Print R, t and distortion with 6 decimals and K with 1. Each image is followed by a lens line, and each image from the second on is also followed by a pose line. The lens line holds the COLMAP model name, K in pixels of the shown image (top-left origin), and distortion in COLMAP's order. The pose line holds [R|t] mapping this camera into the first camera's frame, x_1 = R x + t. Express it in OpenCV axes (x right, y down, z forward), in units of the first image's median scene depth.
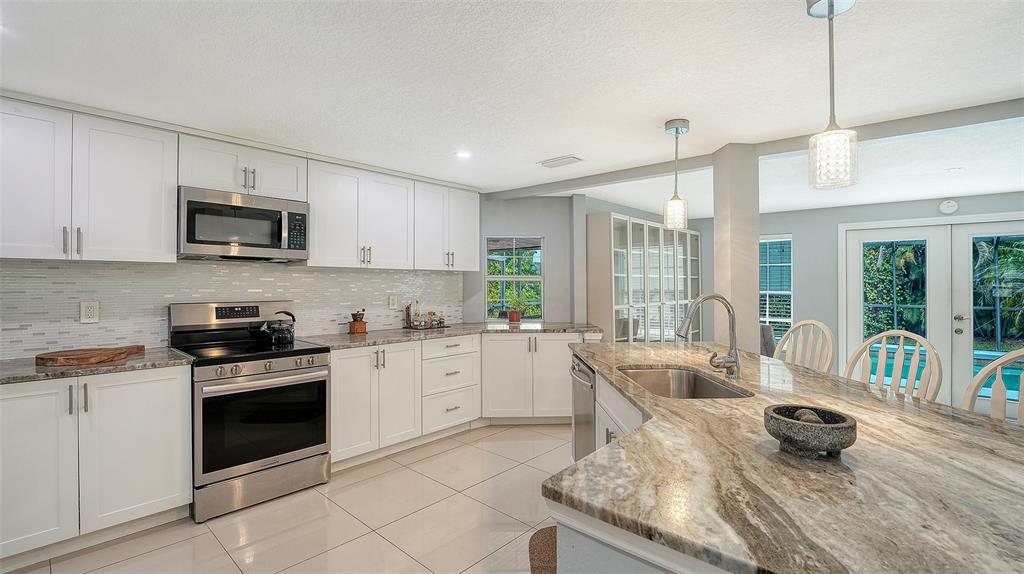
lens RADIAL K [[456.7, 0, 514.5], [0, 456.7, 281.2], [0, 0, 1]] dist [-0.017492, 0.000031]
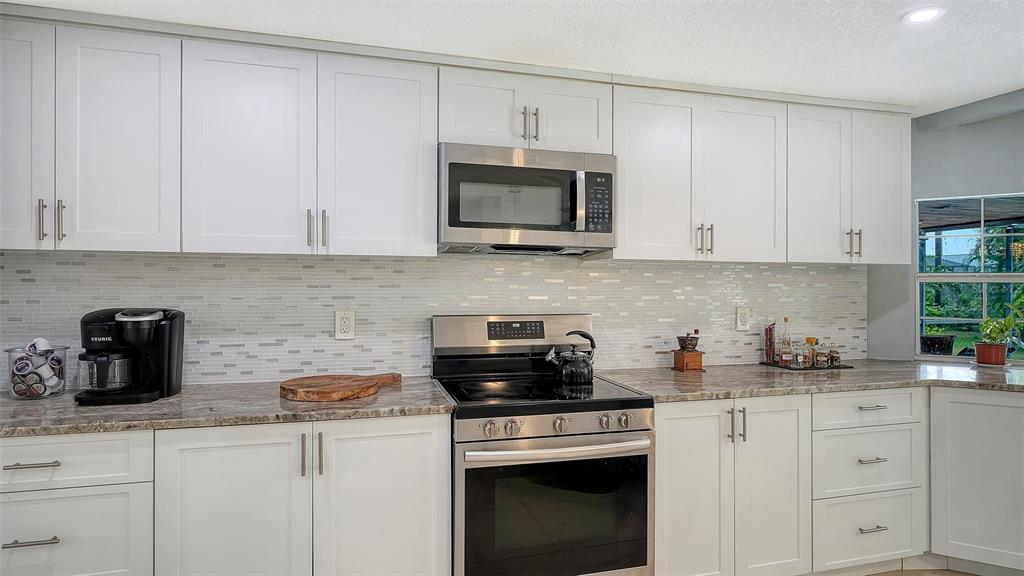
lens RADIAL K [[570.0, 0, 513.1], [0, 570.0, 286.0], [0, 0, 1]] dist [0.000888, 0.000144]
pose [[0.846422, -0.000127, -0.532513, -0.173639], [0.000933, 0.999999, 0.001245, 0.002336], [0.532512, -0.001551, 0.846421, 0.299762]]
